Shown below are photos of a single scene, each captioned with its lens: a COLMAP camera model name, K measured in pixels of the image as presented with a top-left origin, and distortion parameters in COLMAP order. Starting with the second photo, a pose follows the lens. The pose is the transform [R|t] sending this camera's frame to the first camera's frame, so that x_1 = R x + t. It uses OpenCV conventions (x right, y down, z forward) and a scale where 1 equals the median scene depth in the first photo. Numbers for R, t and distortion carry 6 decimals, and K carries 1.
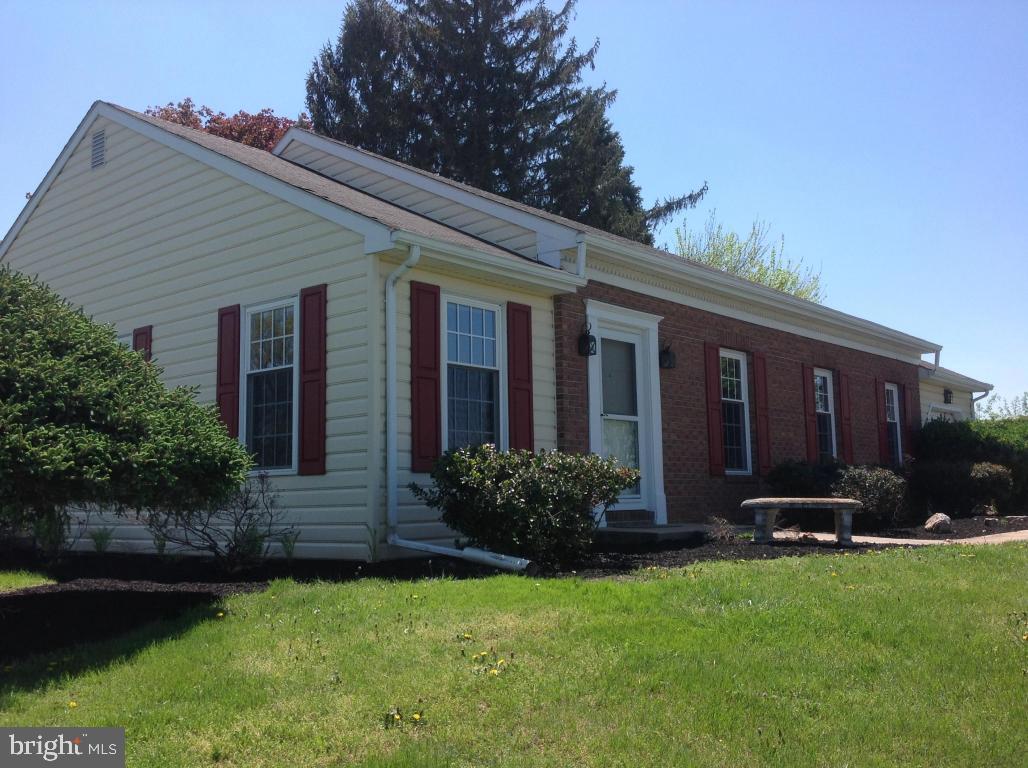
lens RADIAL K [[965.2, 0, 528.5], [0, 965.2, 380.4], [0, 0, 1]] dist [0.159846, -0.296852]
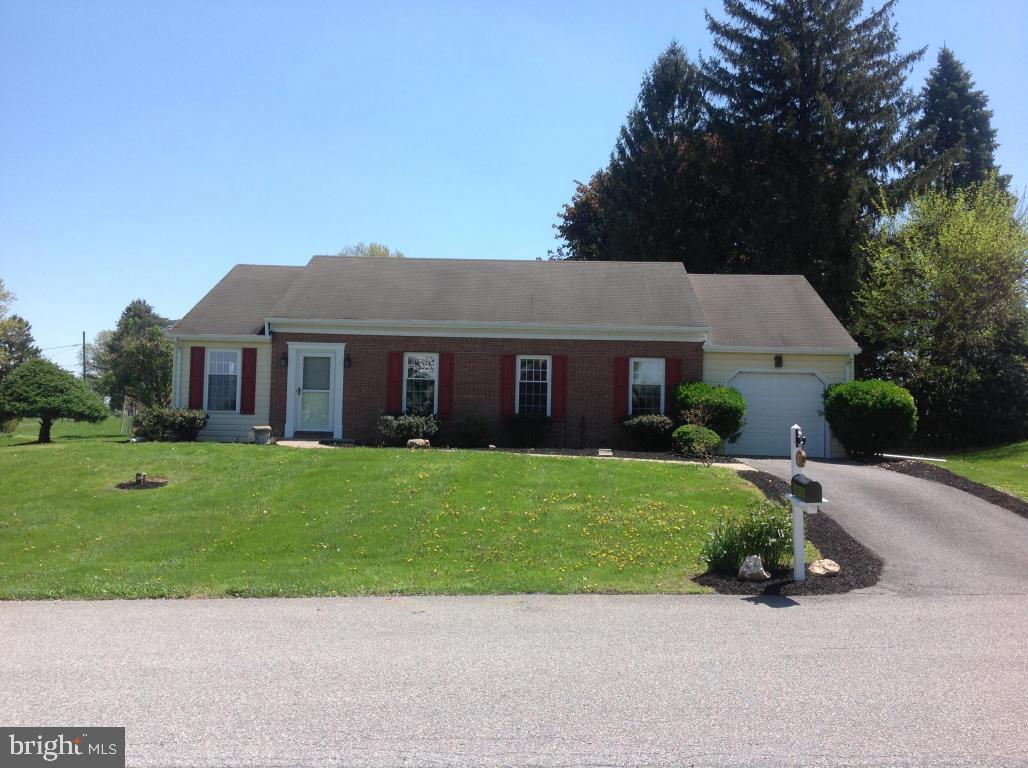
lens RADIAL K [[965.2, 0, 528.5], [0, 965.2, 380.4], [0, 0, 1]] dist [0.159846, -0.296852]
pose [[0.658777, -0.074186, -0.748672, 2.096365], [0.058220, 0.997169, -0.047581, 0.148702], [0.750083, -0.012242, 0.661231, -0.126616]]
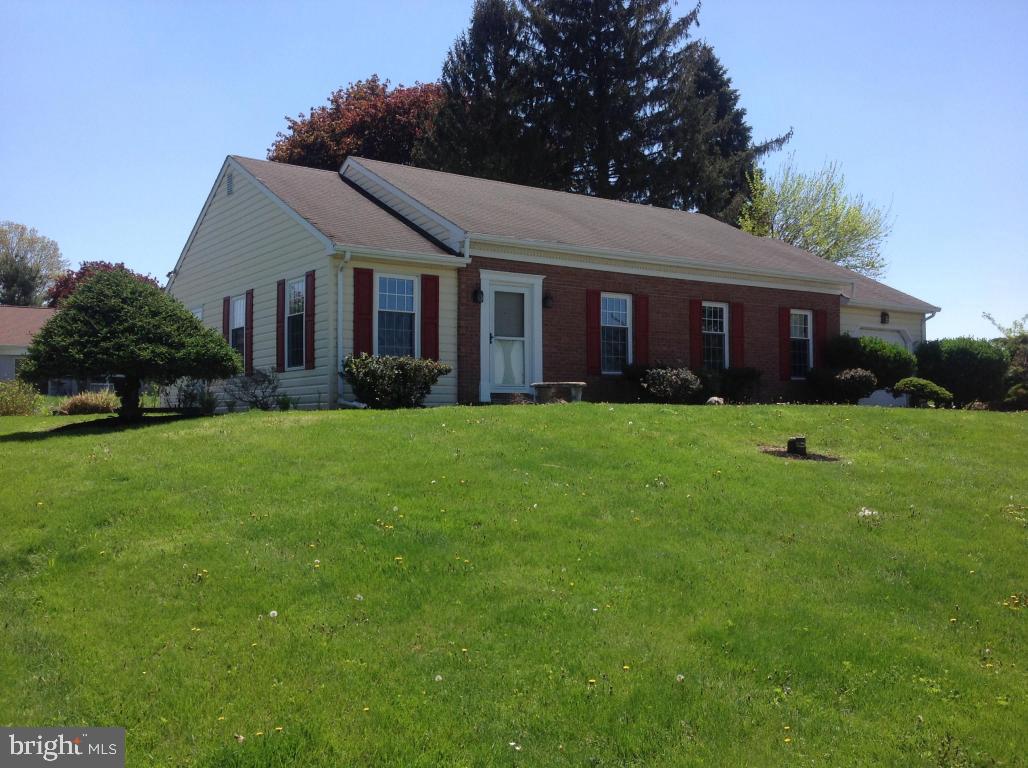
lens RADIAL K [[965.2, 0, 528.5], [0, 965.2, 380.4], [0, 0, 1]] dist [0.159846, -0.296852]
pose [[0.970523, 0.003141, -0.240990, 0.522240], [0.016920, 0.996560, 0.081130, -0.024174], [0.240416, -0.082816, 0.967131, -0.606339]]
